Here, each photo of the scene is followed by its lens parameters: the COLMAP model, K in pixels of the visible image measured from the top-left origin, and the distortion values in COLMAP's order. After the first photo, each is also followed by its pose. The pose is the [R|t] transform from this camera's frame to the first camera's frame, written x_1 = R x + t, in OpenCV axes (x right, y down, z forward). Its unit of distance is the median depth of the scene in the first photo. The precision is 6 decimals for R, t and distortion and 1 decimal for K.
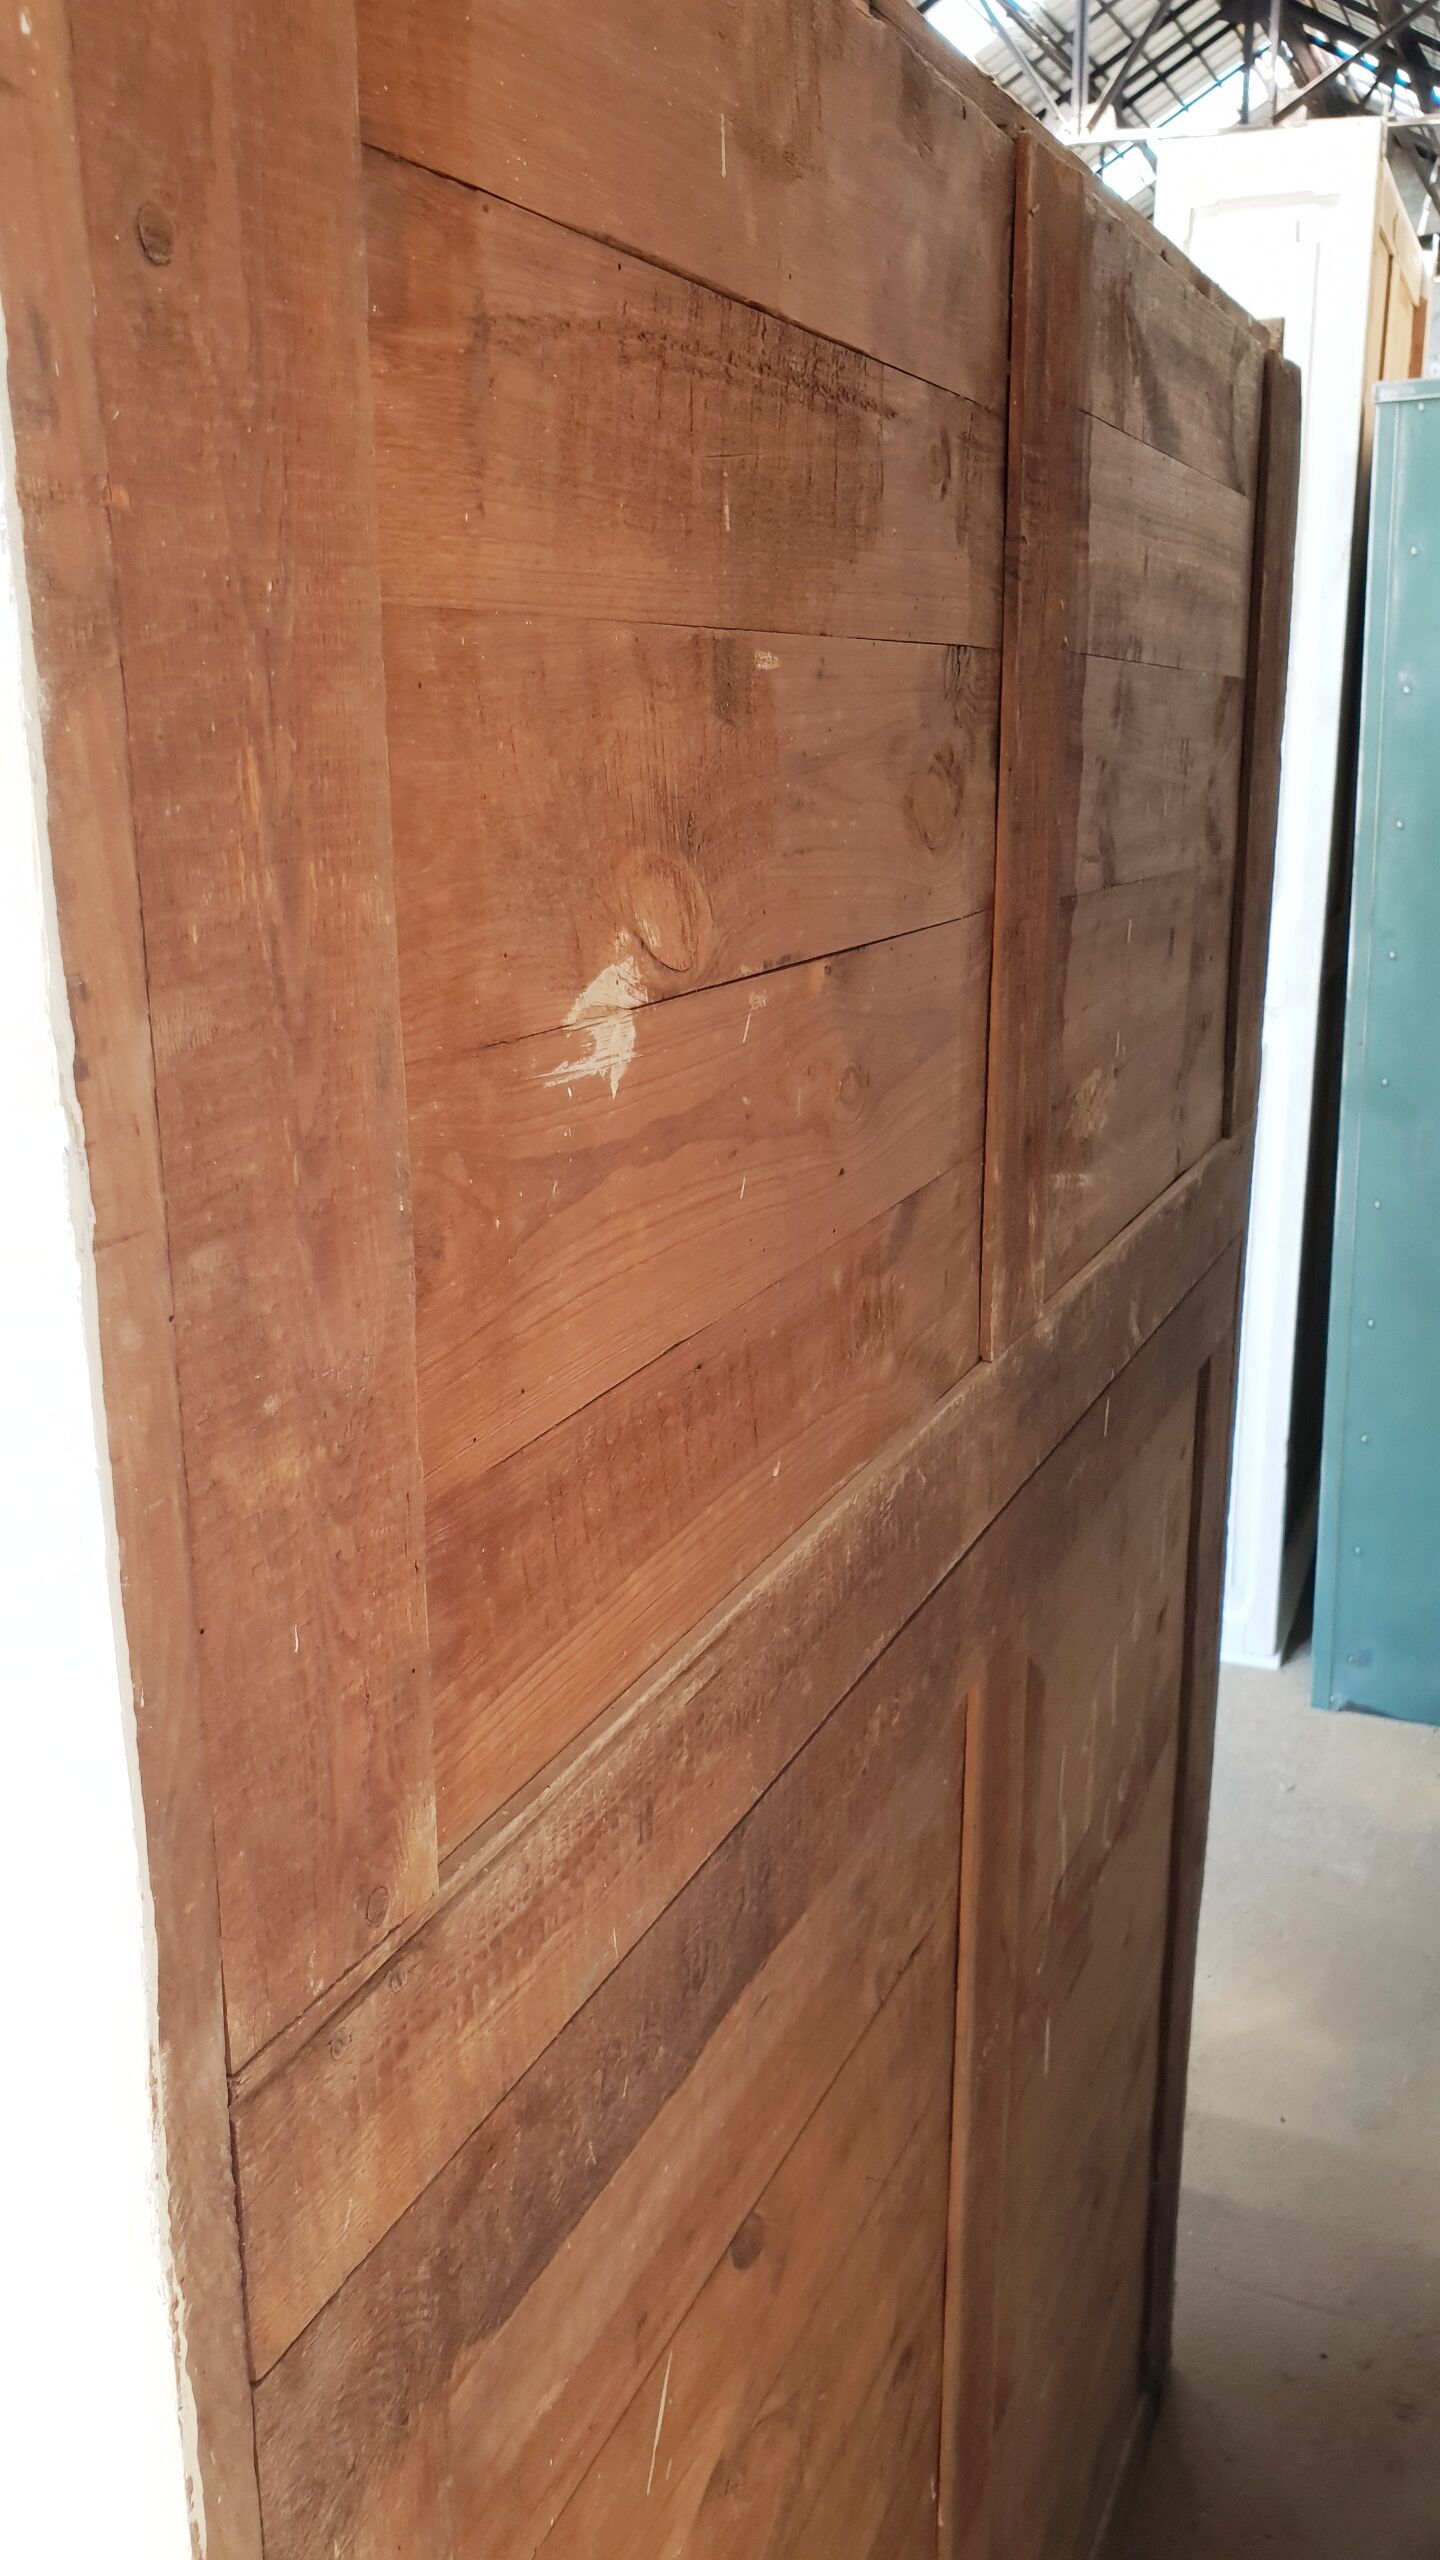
lens RADIAL K [[2021.9, 0, 723.1], [0, 2021.9, 1273.5], [0, 0, 1]] dist [-0.016470, 0.045135]
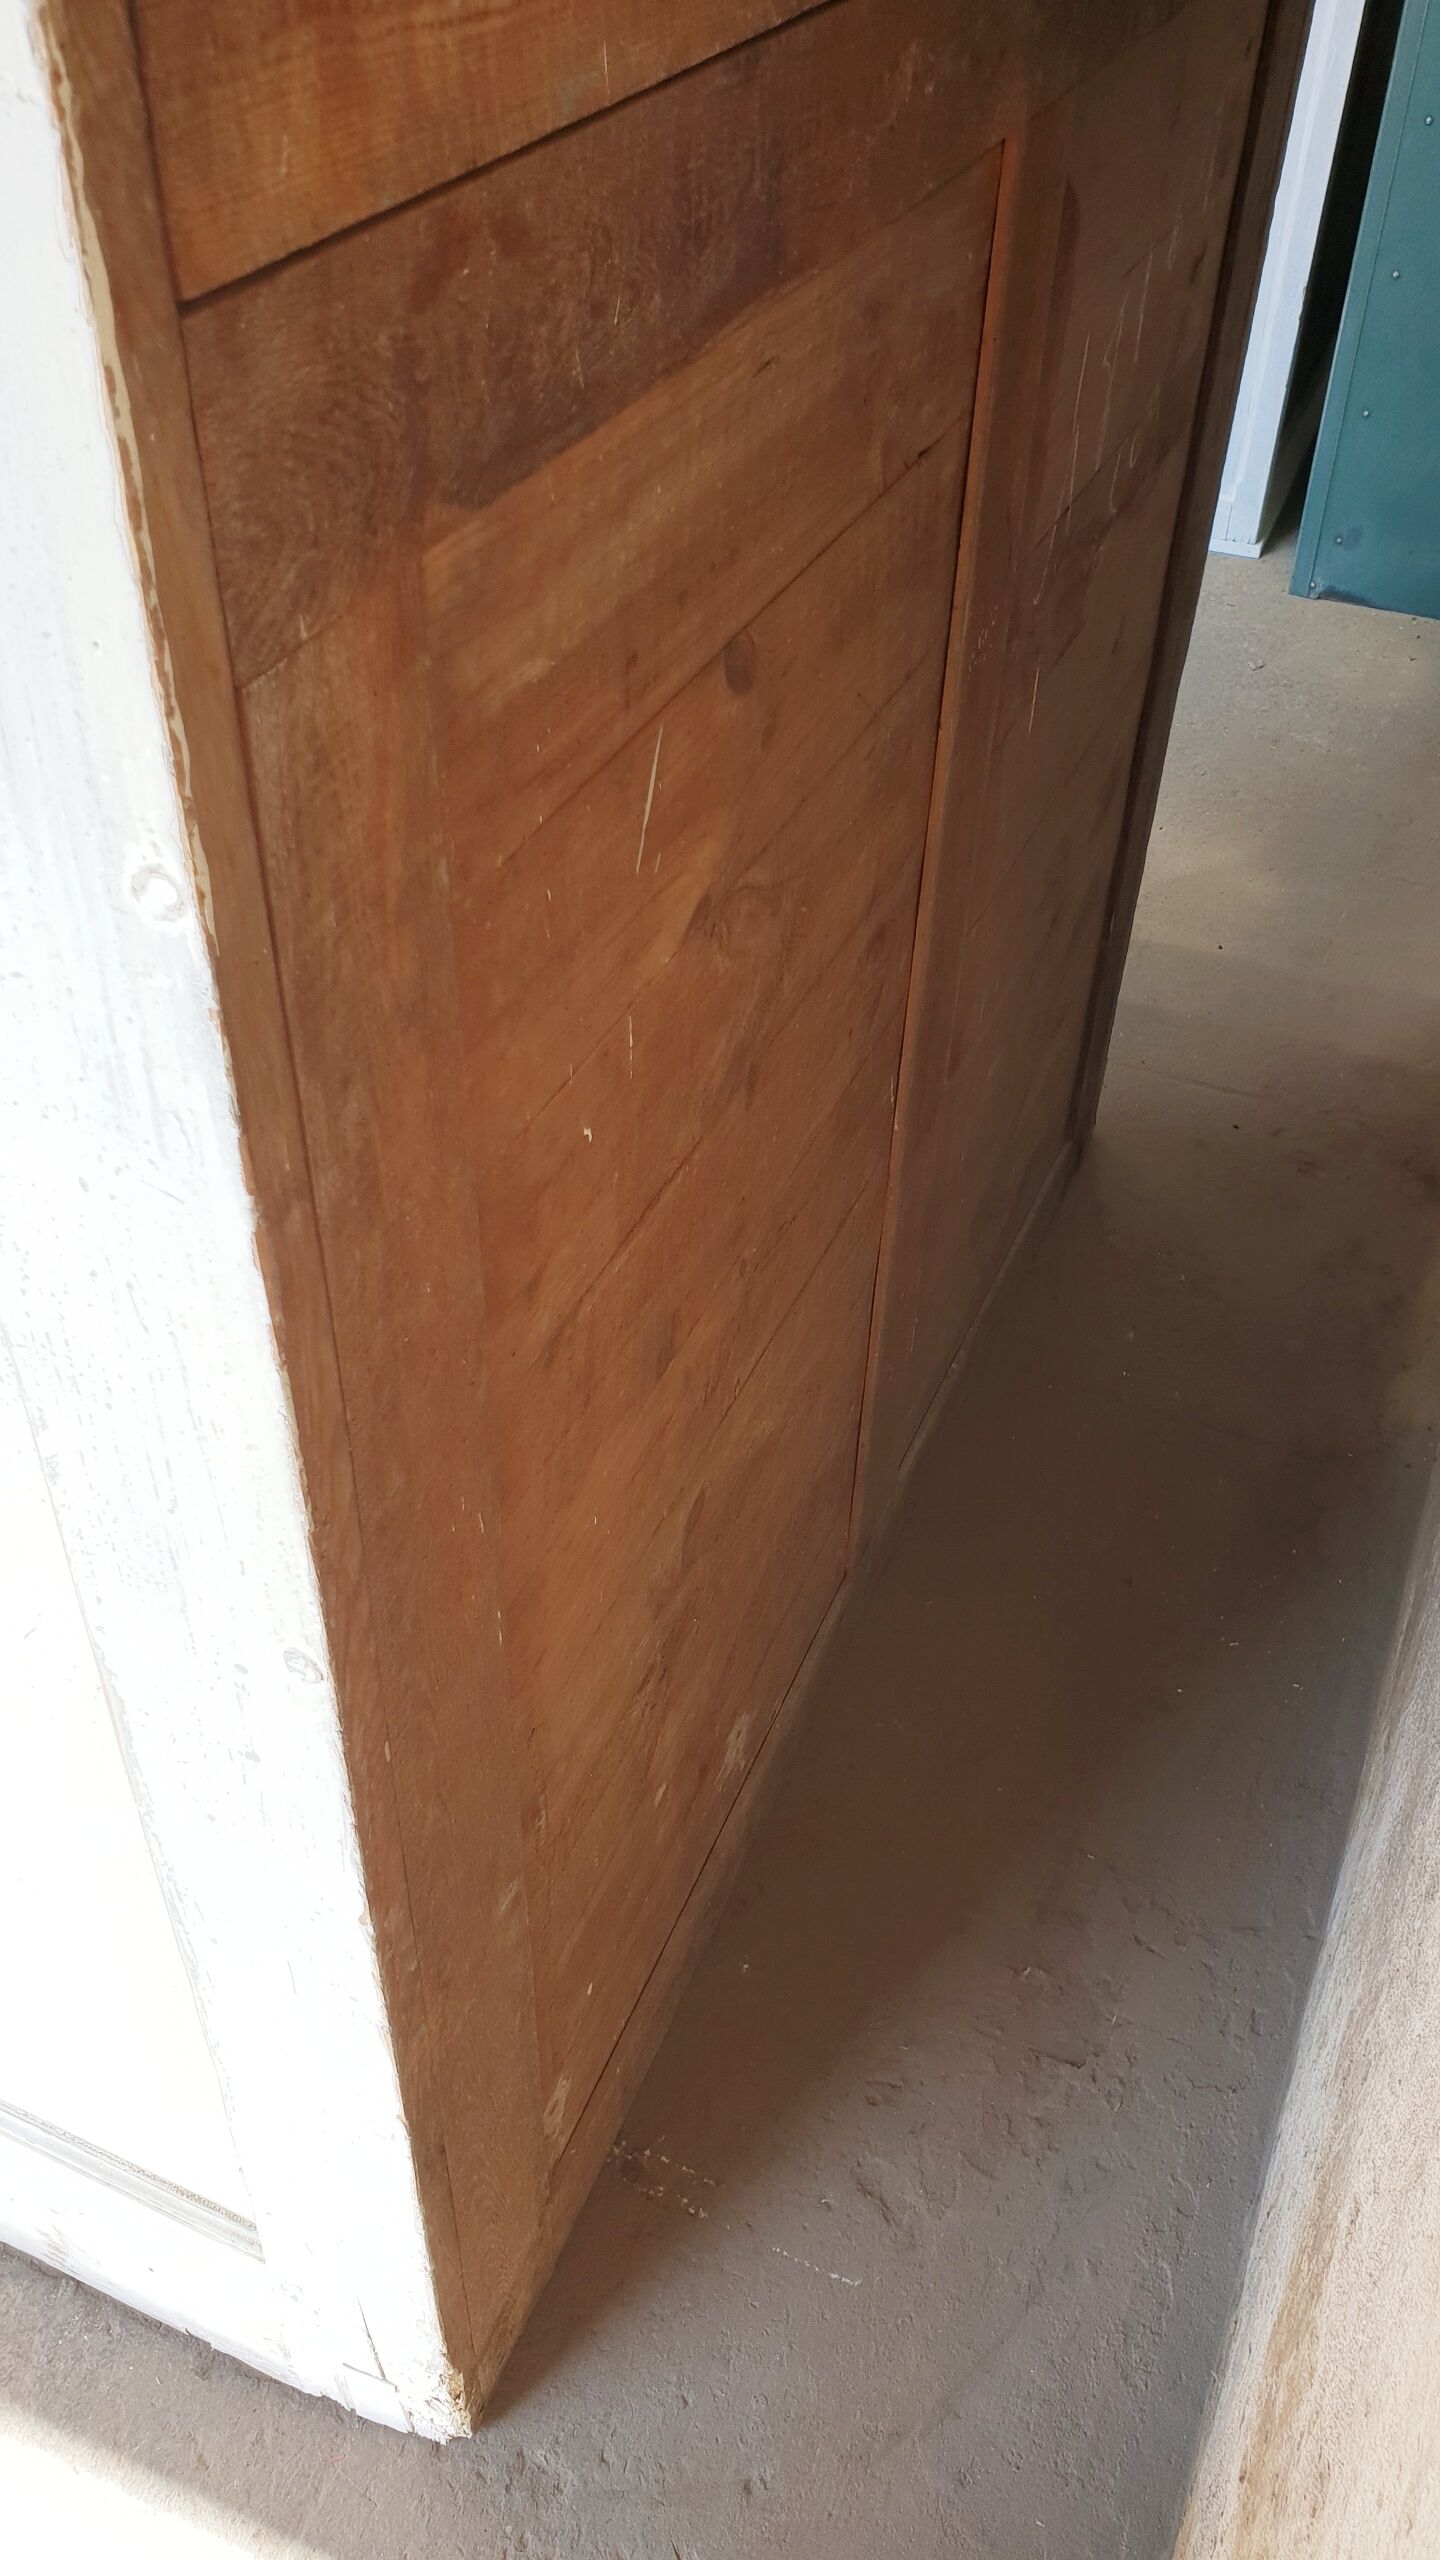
lens RADIAL K [[2021.9, 0, 714.8], [0, 2021.9, 1288.8], [0, 0, 1]] dist [-0.016470, 0.045135]
pose [[0.999491, 0.006479, 0.031240, -0.023170], [-0.020209, 0.886243, 0.462780, 0.276524], [-0.024688, -0.463176, 0.885923, 0.057898]]
